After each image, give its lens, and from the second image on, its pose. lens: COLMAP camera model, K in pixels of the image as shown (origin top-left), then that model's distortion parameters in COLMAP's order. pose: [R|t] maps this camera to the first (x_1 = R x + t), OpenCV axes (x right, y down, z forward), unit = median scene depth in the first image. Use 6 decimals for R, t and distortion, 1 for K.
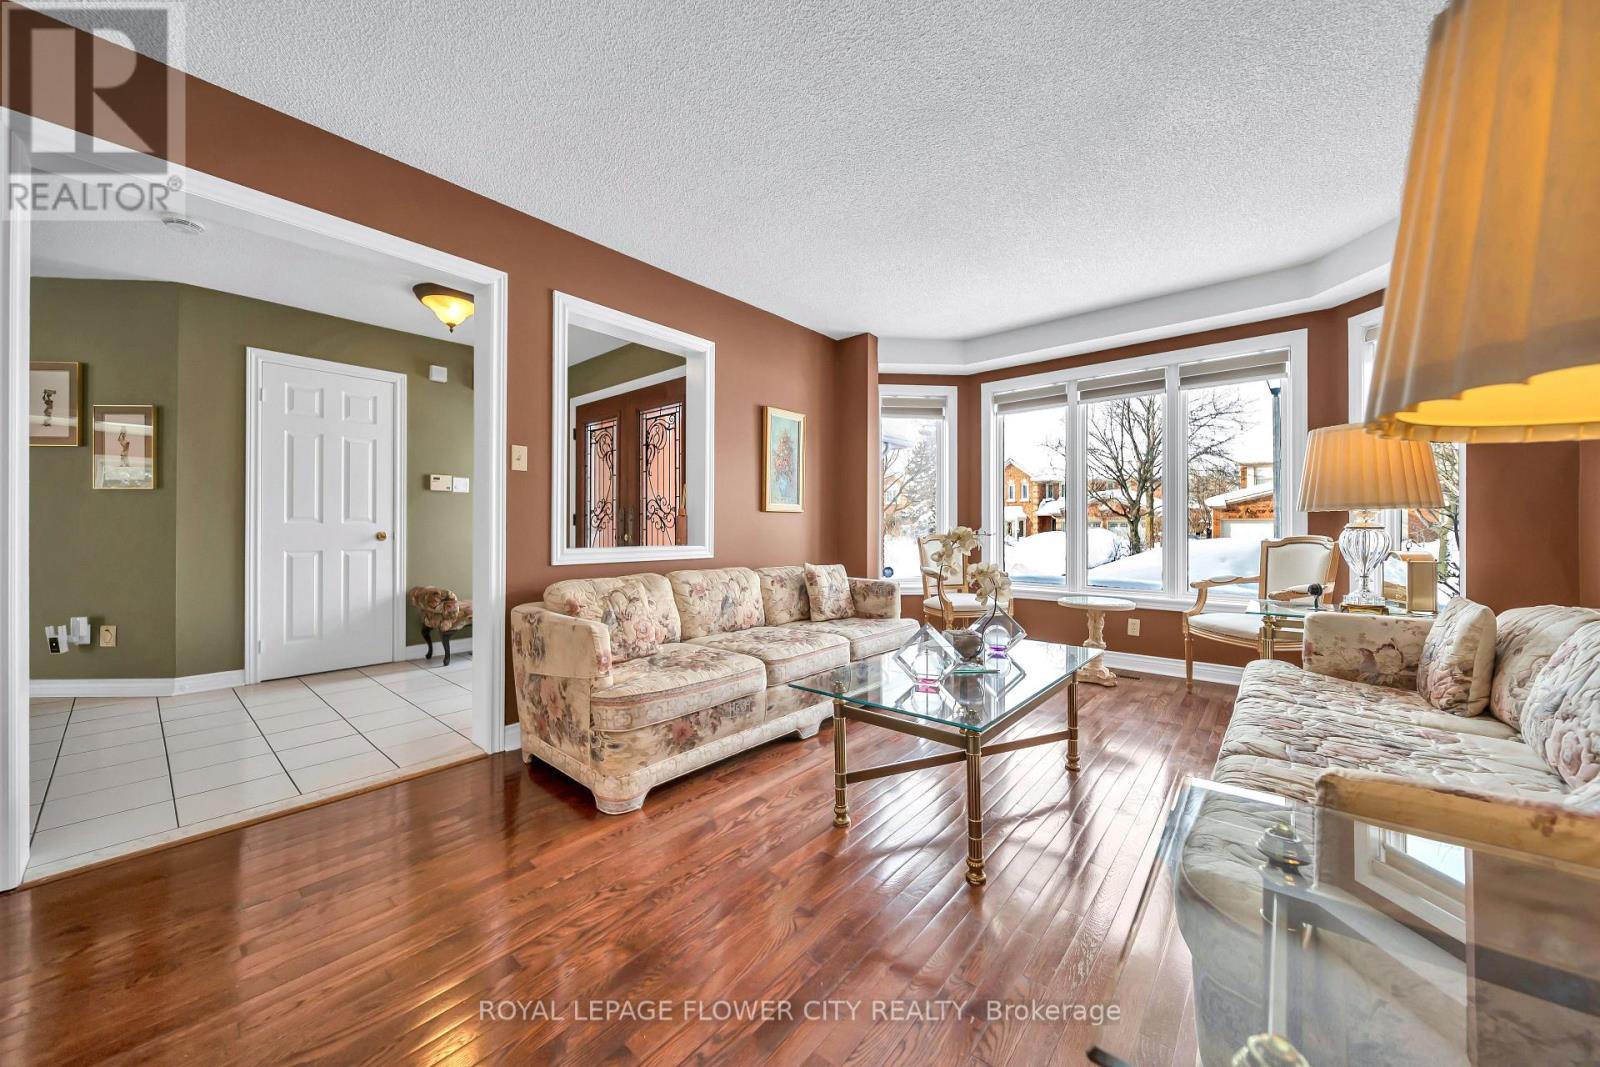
lens RADIAL K [[572.8, 0, 796.8], [0, 572.8, 526.7], [0, 0, 1]] dist [-0.000433, -0.000015]
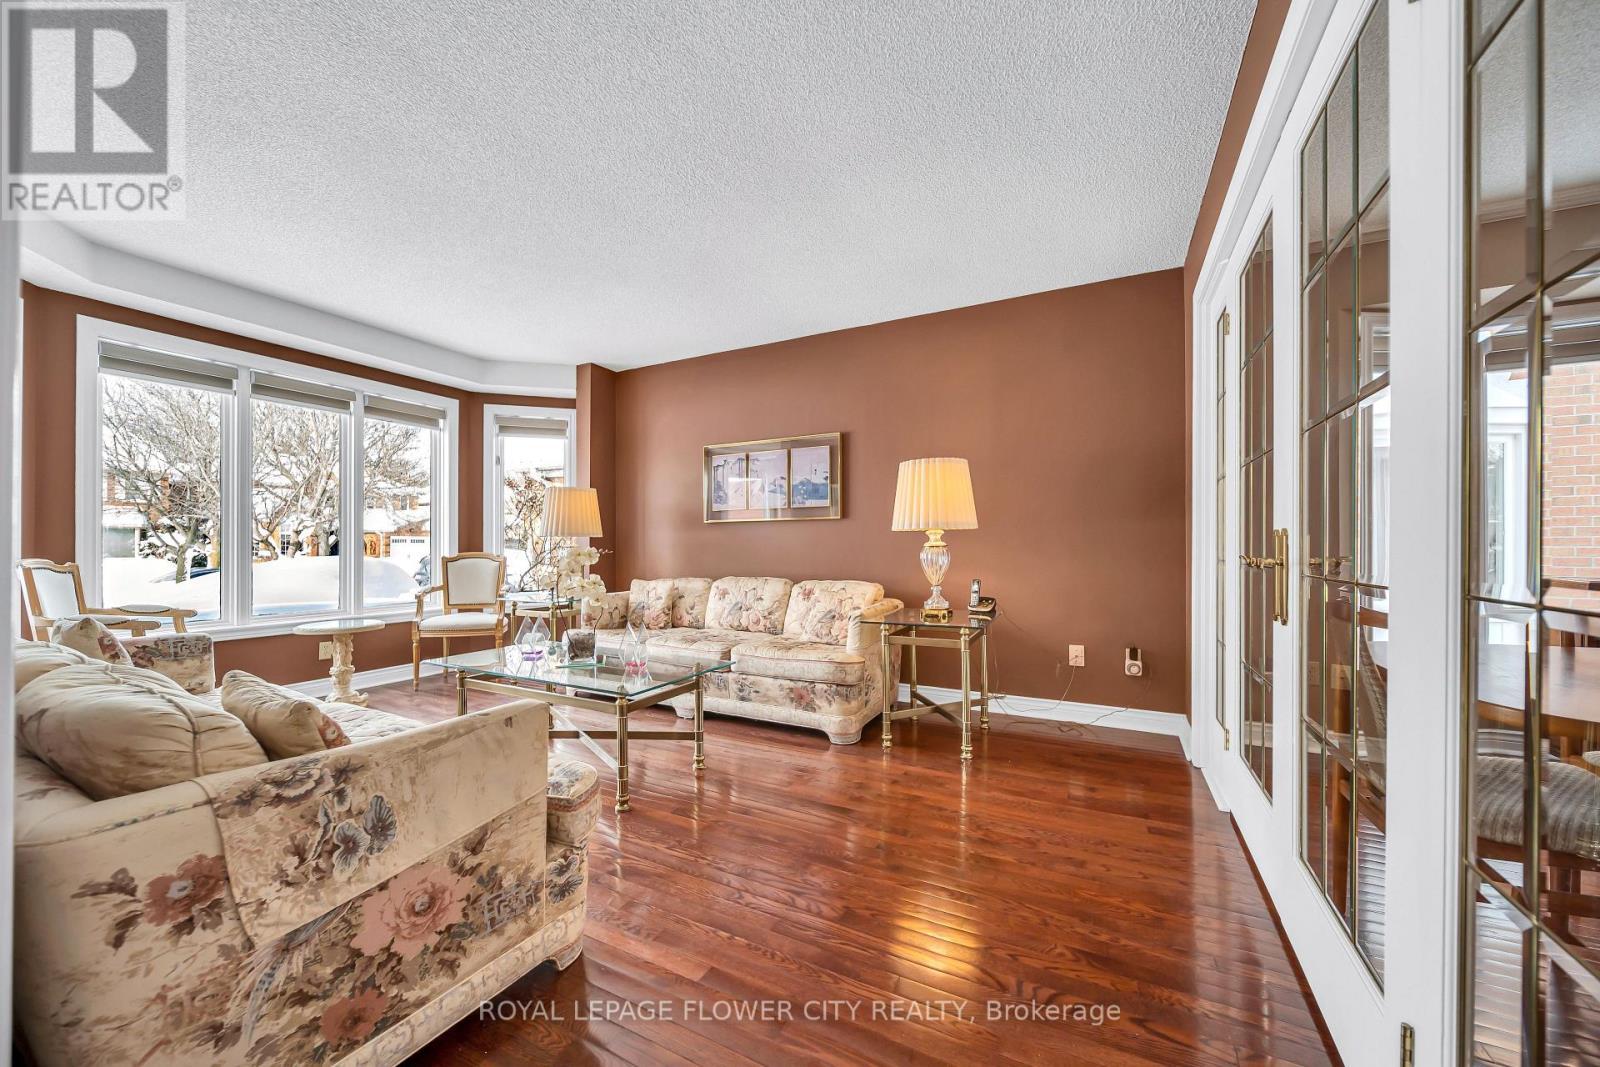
lens RADIAL K [[572.8, 0, 796.8], [0, 572.8, 526.7], [0, 0, 1]] dist [-0.000433, -0.000015]
pose [[-0.218888, 0.034285, 0.975148, -0.614777], [-0.003386, 0.999350, -0.035896, 0.000890], [-0.975744, -0.011159, -0.218629, 0.509802]]
